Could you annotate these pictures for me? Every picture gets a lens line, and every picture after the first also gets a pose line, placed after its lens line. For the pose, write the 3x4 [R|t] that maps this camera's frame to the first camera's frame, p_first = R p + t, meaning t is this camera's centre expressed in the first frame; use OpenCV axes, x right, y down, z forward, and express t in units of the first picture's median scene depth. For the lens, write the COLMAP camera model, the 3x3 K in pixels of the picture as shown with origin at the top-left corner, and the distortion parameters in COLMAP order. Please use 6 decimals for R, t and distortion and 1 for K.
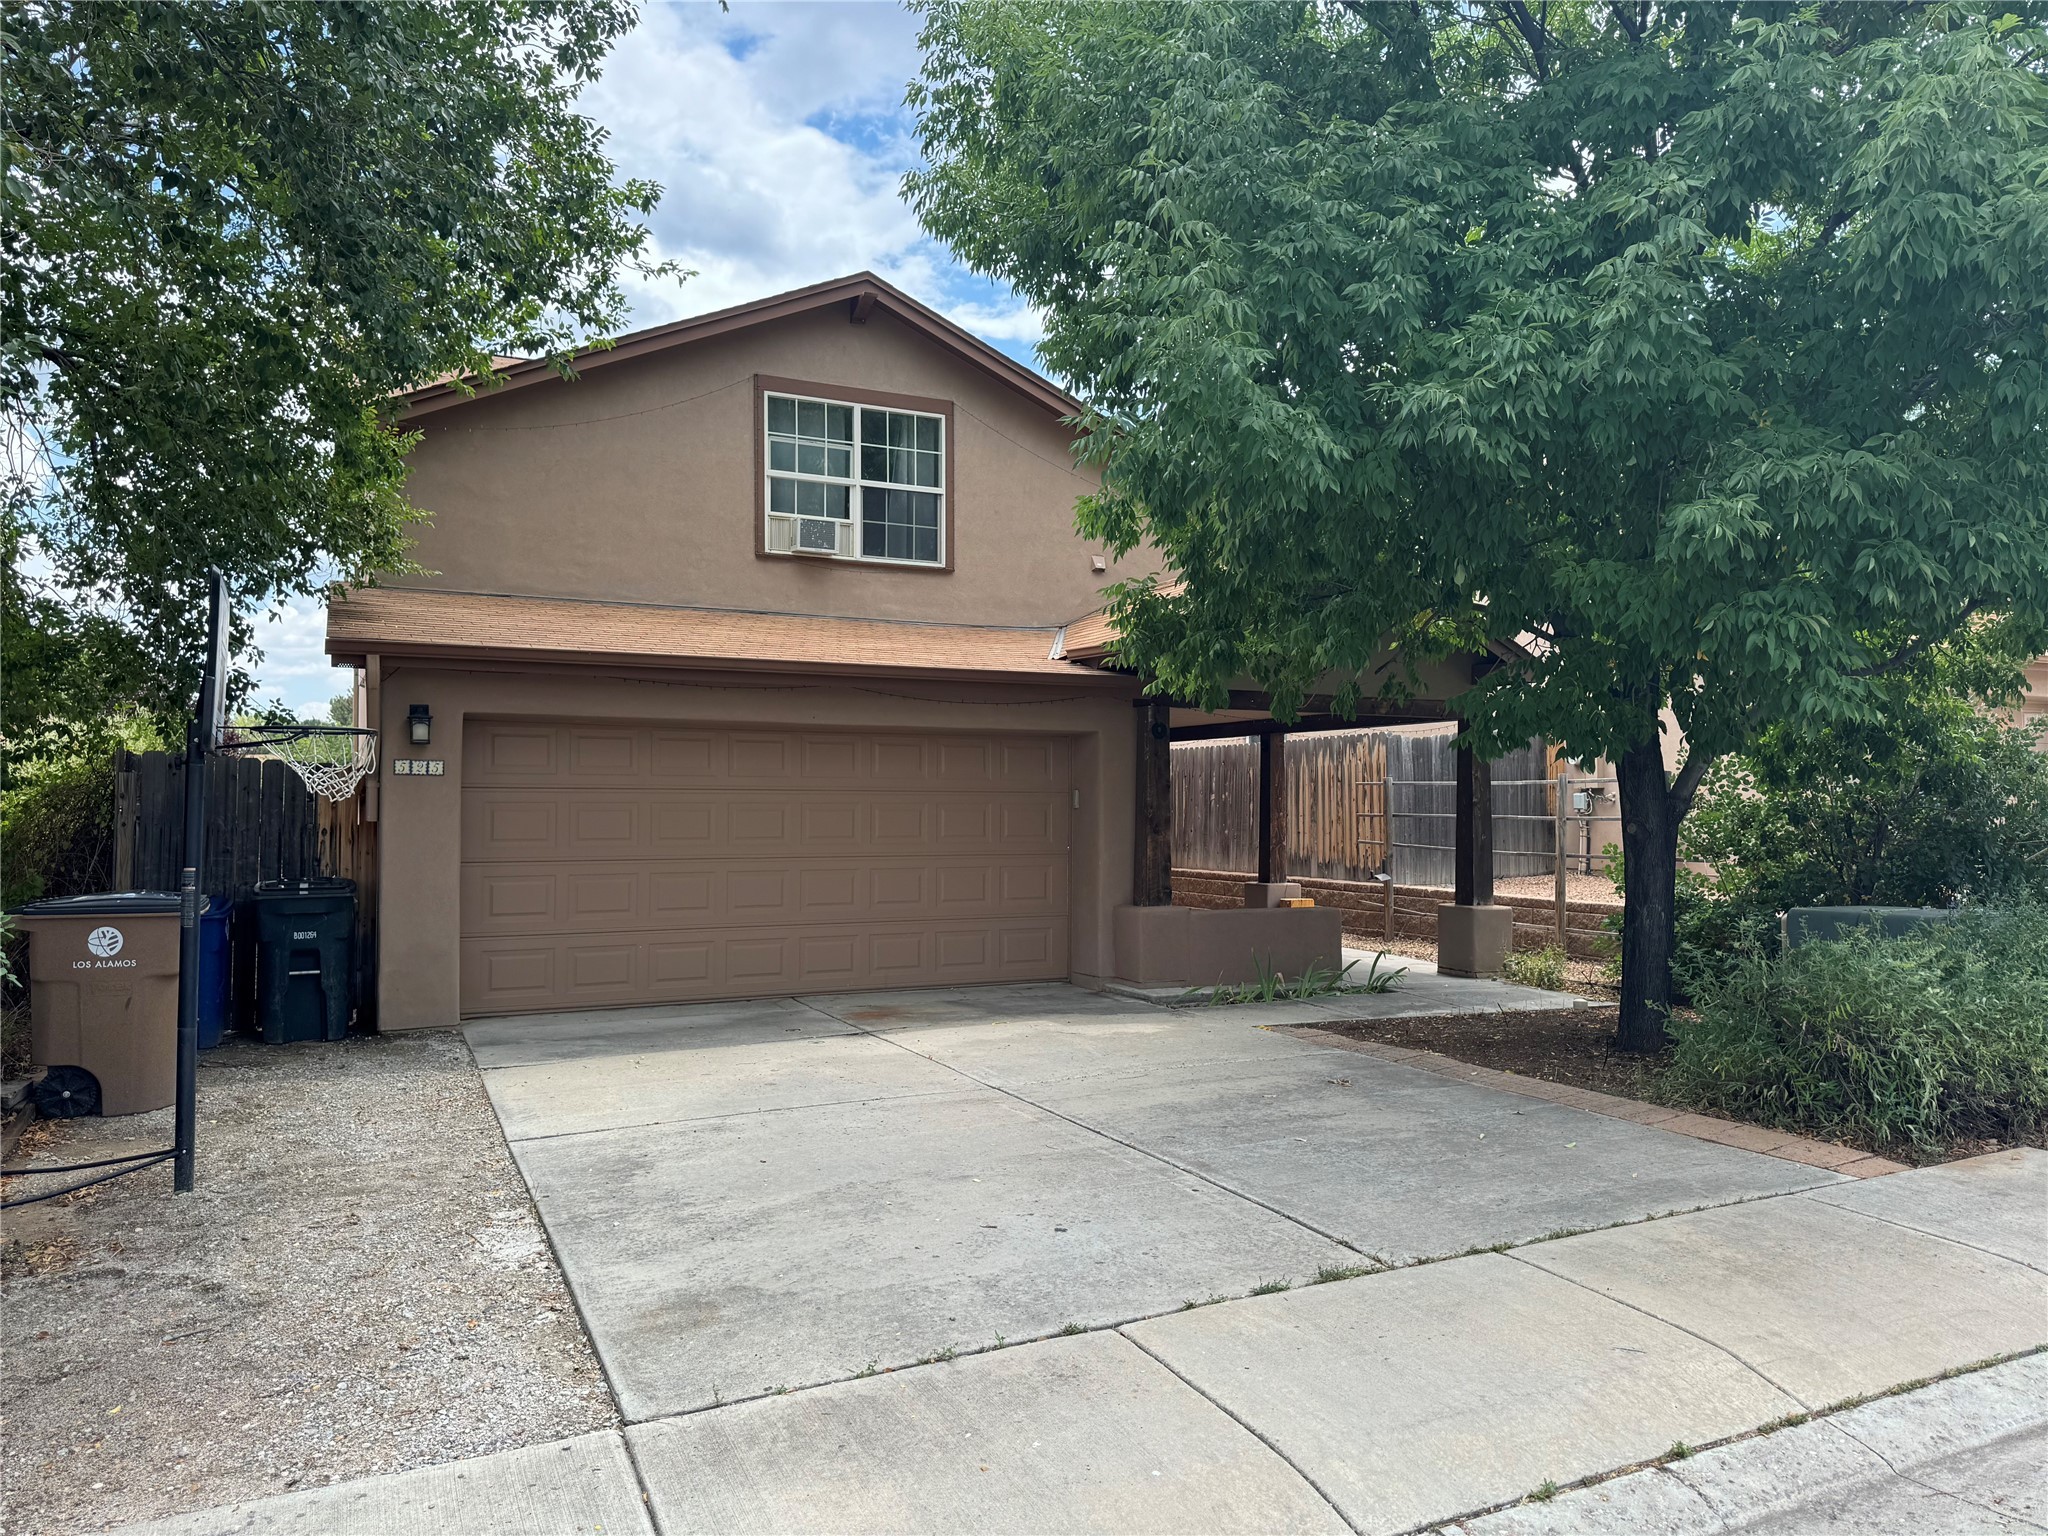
lens RADIAL K [[1429.4, 0, 1027.8], [0, 1429.4, 778.6], [0, 0, 1]] dist [0.114955, -0.173628]
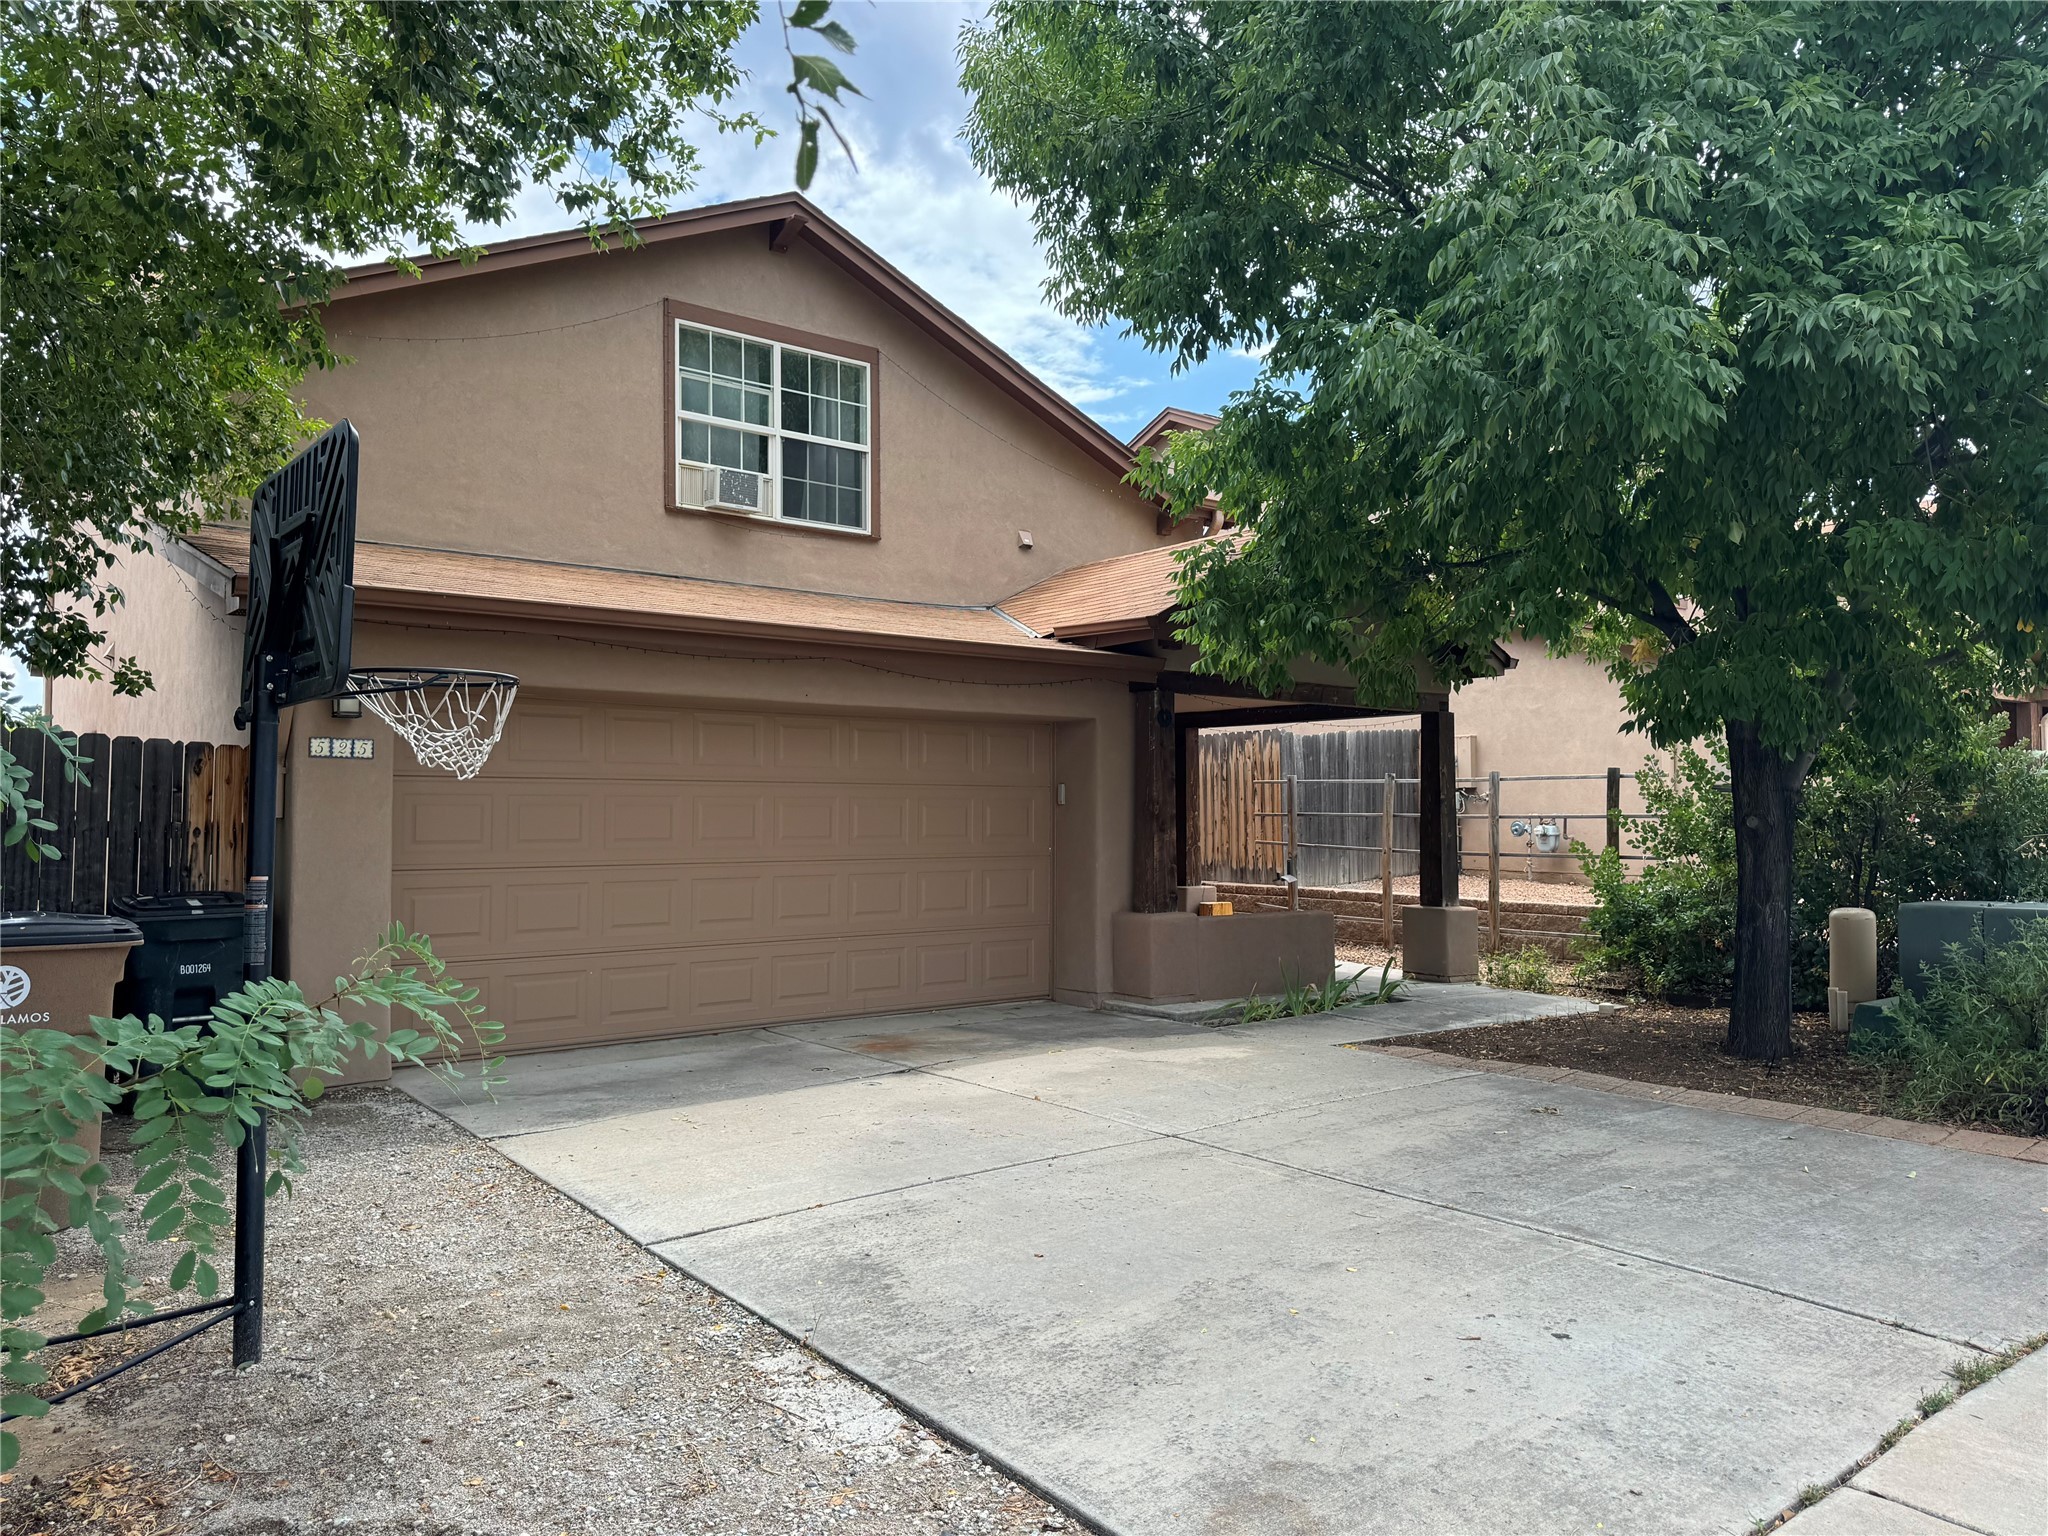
lens RADIAL K [[1435.6, 0, 1026.1], [0, 1435.6, 762.5], [0, 0, 1]] dist [0.104840, -0.152484]
pose [[0.975734, 0.006782, 0.218856, -0.197398], [-0.003404, 0.999869, -0.015807, 0.009375], [-0.218934, 0.014679, 0.975629, 0.137995]]
